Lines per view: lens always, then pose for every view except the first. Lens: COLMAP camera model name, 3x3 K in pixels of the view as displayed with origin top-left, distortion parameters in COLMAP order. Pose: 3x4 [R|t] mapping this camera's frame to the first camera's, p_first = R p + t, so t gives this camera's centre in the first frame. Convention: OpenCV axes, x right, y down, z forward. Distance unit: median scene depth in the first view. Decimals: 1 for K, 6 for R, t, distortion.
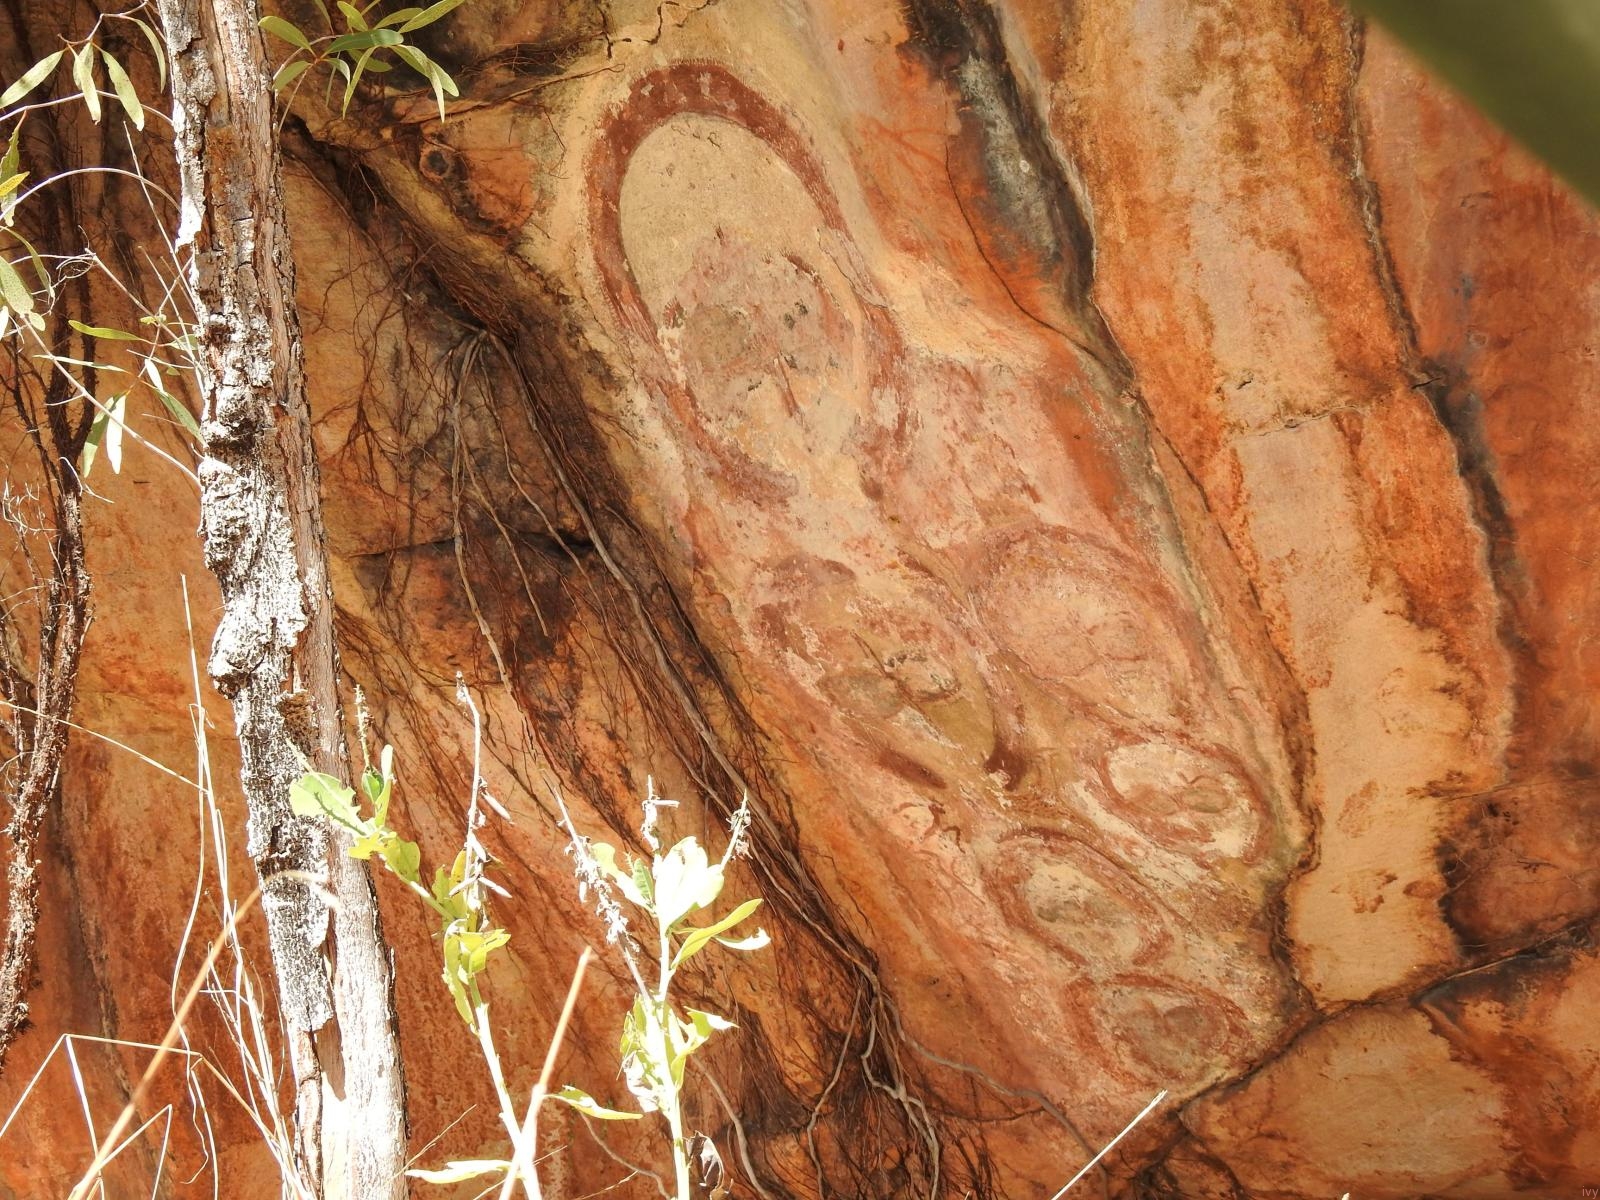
lens RADIAL K [[3716.8, 0, 799.7], [0, 3716.8, 600.2], [0, 0, 1]] dist [-0.019655, 0.000000]
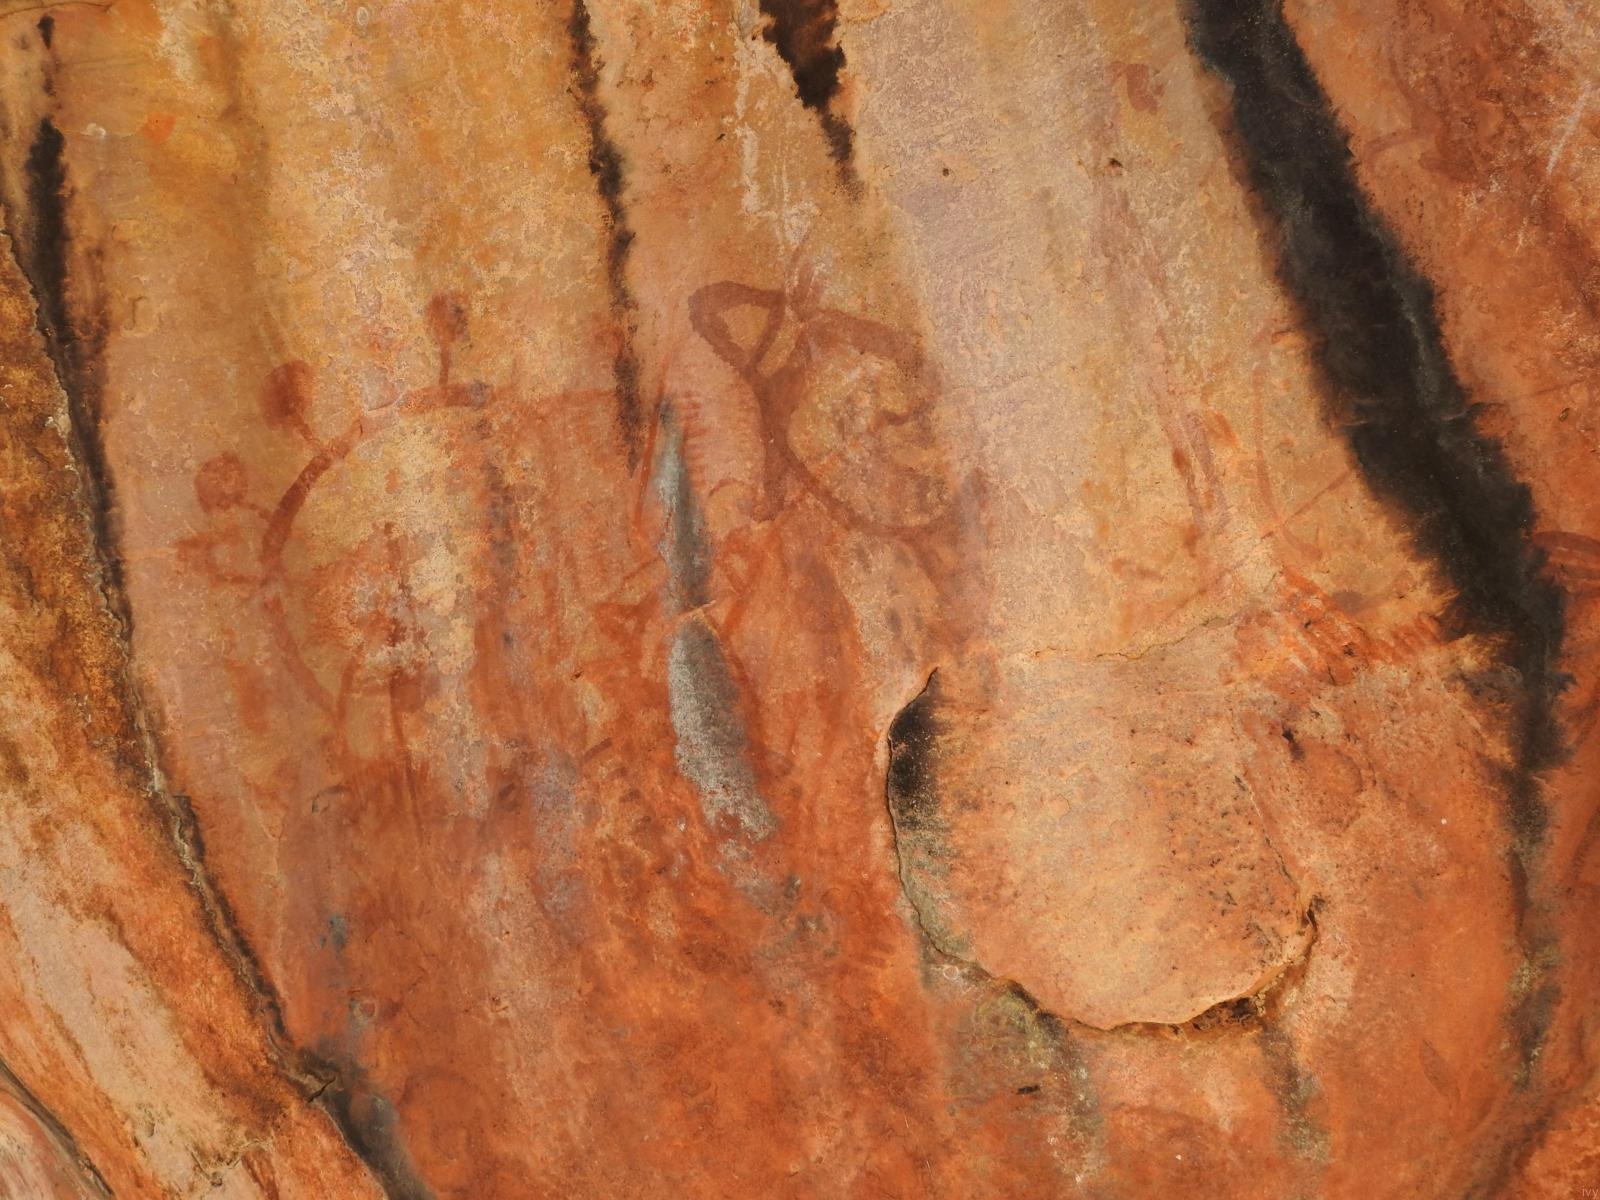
lens RADIAL K [[1991.8, 0, 800.0], [0, 1991.8, 601.4], [0, 0, 1]] dist [-0.025933, 0.000000]
pose [[0.938641, -0.196125, -0.283703, 0.369772], [0.074527, 0.918482, -0.388377, 0.004663], [0.336746, 0.343403, 0.876742, 0.702971]]
